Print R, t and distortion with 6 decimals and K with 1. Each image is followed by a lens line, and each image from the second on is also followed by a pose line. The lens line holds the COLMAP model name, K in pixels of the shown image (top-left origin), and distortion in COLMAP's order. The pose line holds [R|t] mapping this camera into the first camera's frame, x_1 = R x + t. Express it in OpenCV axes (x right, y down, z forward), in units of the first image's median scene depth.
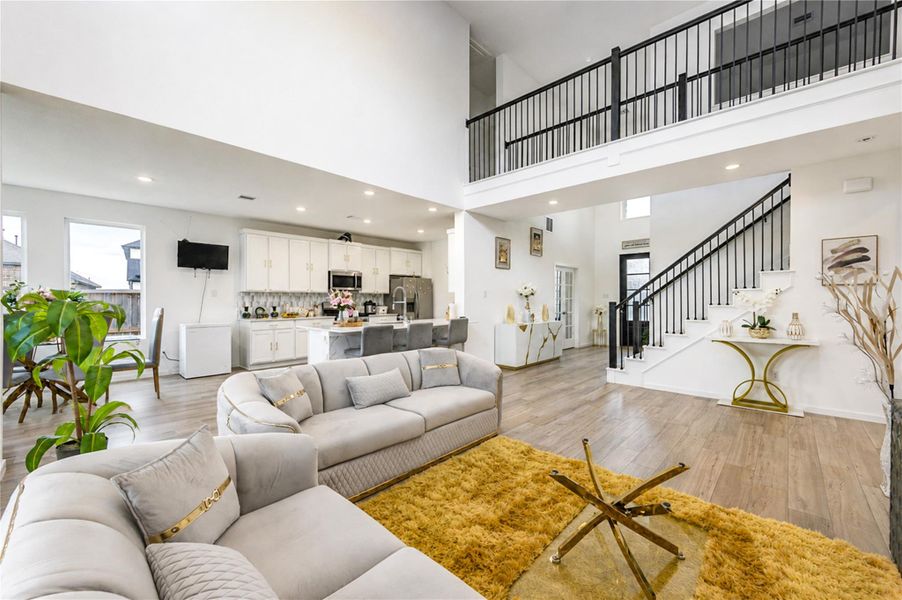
lens RADIAL K [[350.6, 0, 465.5], [0, 350.6, 299.5], [0, 0, 1]] dist [-0.008026, -0.000165]
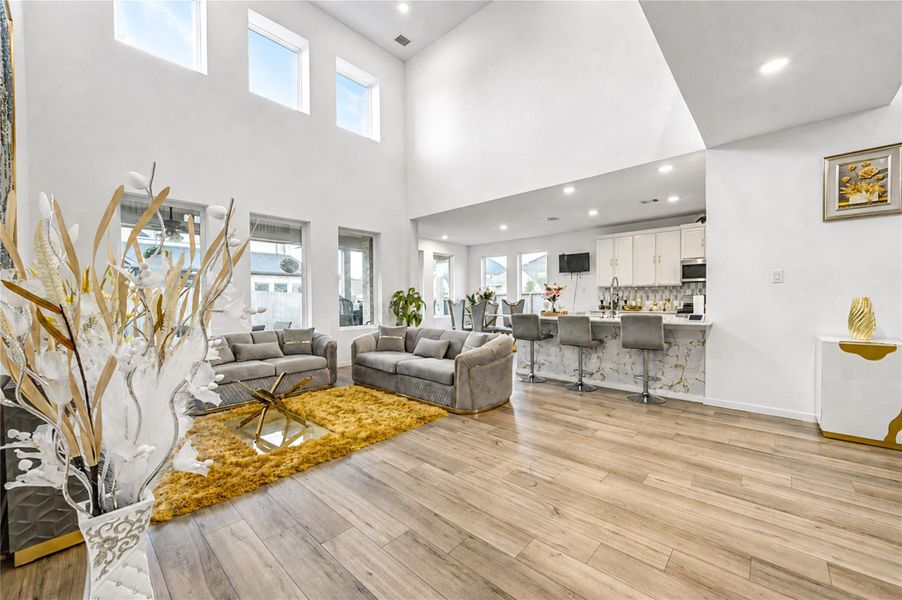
lens RADIAL K [[355.4, 0, 451.0], [0, 355.4, 300.0], [0, 0, 1]] dist [0.000399, -0.008514]
pose [[-0.026187, 0.002061, -0.999655, 0.781391], [0.006852, 0.999975, 0.001882, 0.018850], [0.999634, -0.006800, -0.026201, 0.657743]]
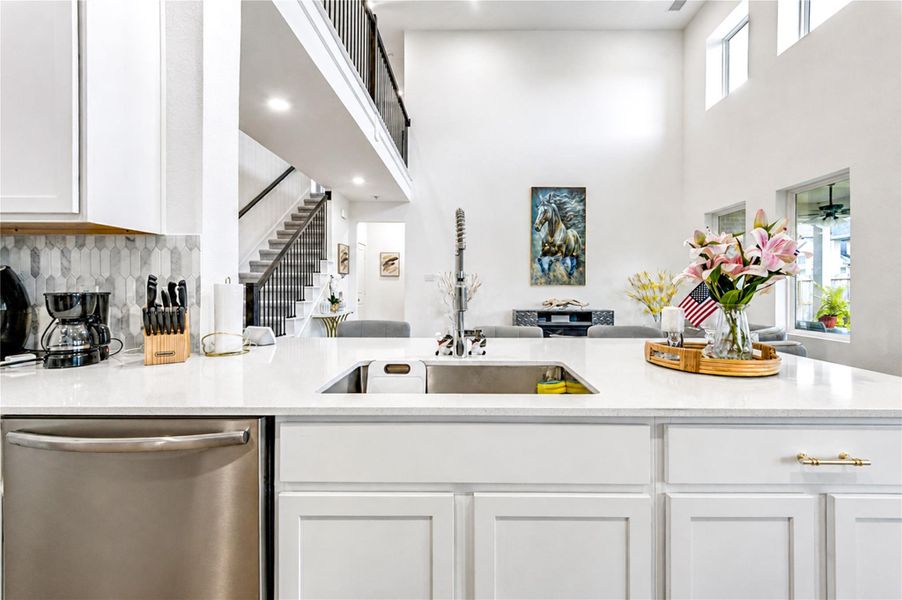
lens RADIAL K [[359.2, 0, 465.8], [0, 359.2, 286.9], [0, 0, 1]] dist [0.000562, -0.000024]
pose [[-0.652809, -0.002078, 0.757520, -0.415731], [-0.006539, 0.999974, -0.002892, 0.017235], [-0.757494, -0.006841, -0.652806, 1.263411]]
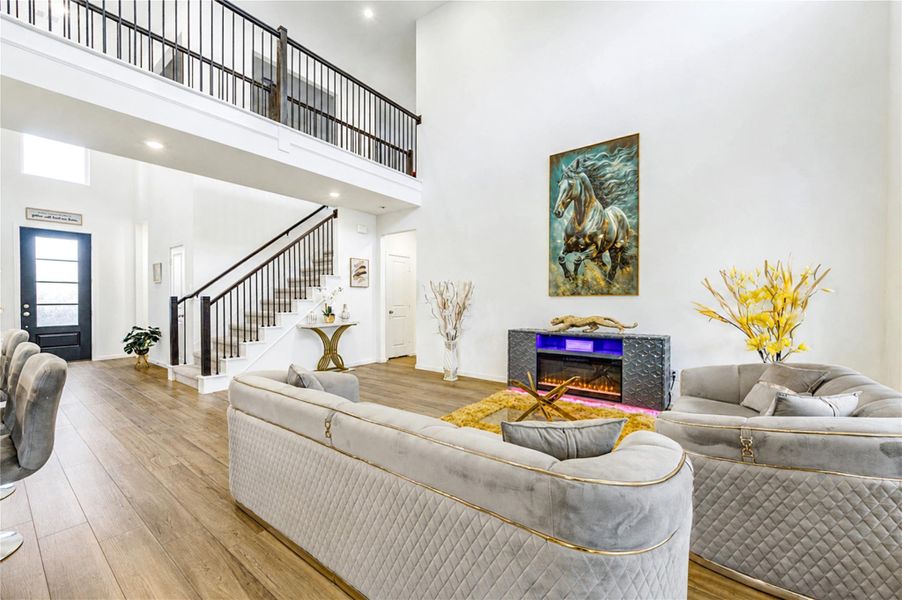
lens RADIAL K [[360.2, 0, 417.7], [0, 360.2, 304.7], [0, 0, 1]] dist [0.008057, -0.000046]
pose [[-0.028107, -0.013154, 0.999518, -0.502620], [-0.000668, 0.999913, 0.013140, 0.017225], [-0.999605, -0.000298, -0.028114, 0.576515]]
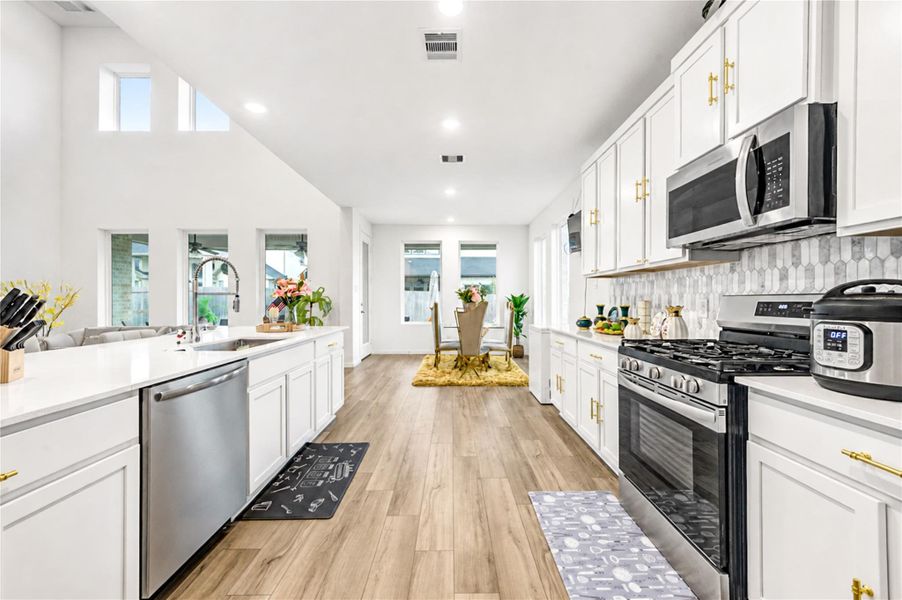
lens RADIAL K [[355.6, 0, 453.0], [0, 355.6, 300.8], [0, 0, 1]] dist [0.001474, 0.000075]
pose [[-0.752289, -0.000682, -0.658833, -0.138886], [-0.000590, 1.000000, -0.000362, 0.018038], [0.658833, 0.000117, -0.752289, 1.651919]]
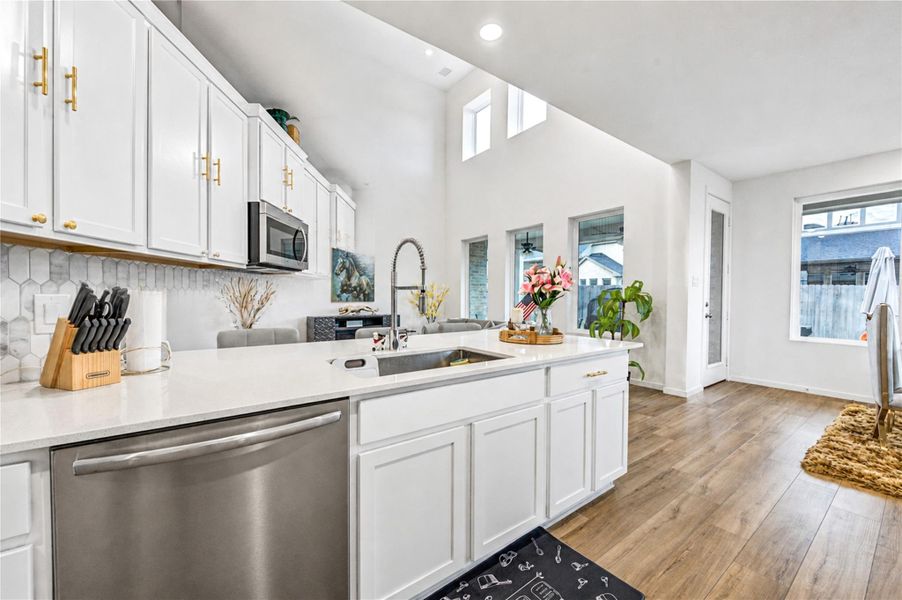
lens RADIAL K [[351.7, 0, 451.1], [0, 351.7, 305.6], [0, 0, 1]] dist [0.000501, 0.000087]
pose [[-0.975484, -0.015402, 0.219529, -0.329866], [-0.010228, 0.999643, 0.024688, 0.016864], [-0.219831, 0.021838, -0.975294, 1.419386]]
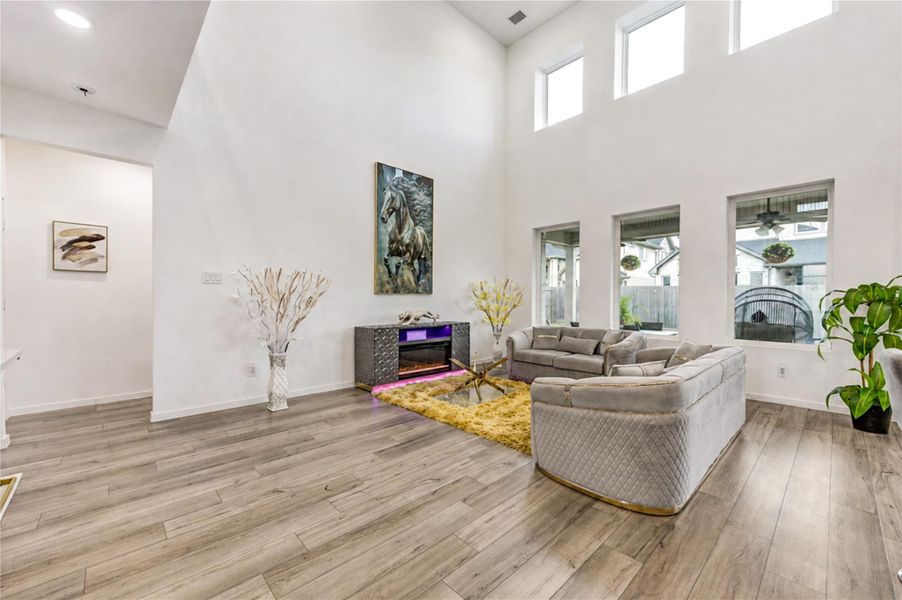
lens RADIAL K [[355.6, 0, 453.0], [0, 355.6, 300.8], [0, 0, 1]] dist [0.001474, 0.000075]
pose [[-0.994964, -0.011191, 0.099608, 0.127802], [-0.010593, 0.999923, 0.006526, 0.017850], [-0.099673, 0.005438, -0.995005, 1.175963]]
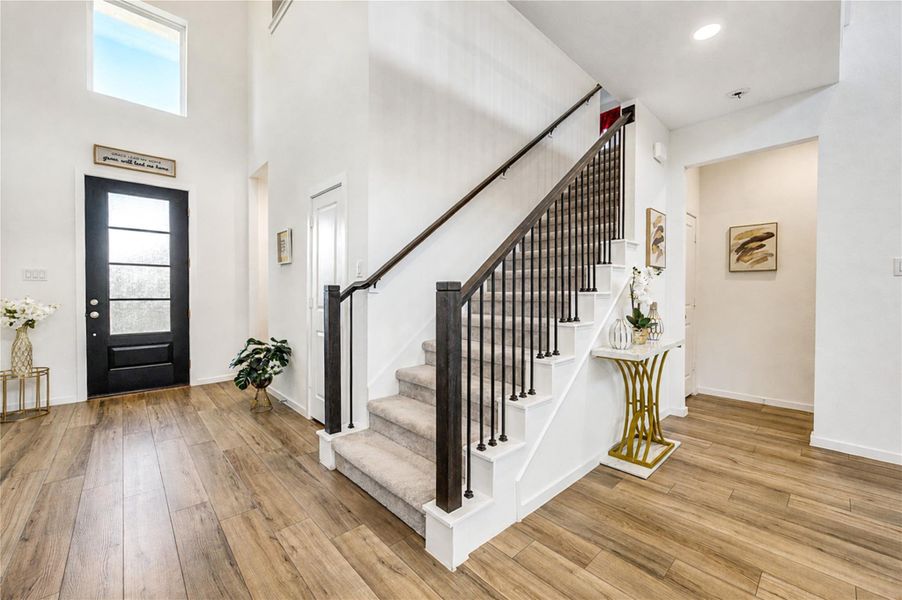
lens RADIAL K [[357.8, 0, 447.3], [0, 357.8, 302.2], [0, 0, 1]] dist [0.000511, 0.000059]
pose [[0.111600, -0.024632, 0.993448, 0.136190], [-0.002471, 0.999683, 0.025064, 0.017961], [-0.993750, -0.005251, 0.111503, 1.070770]]
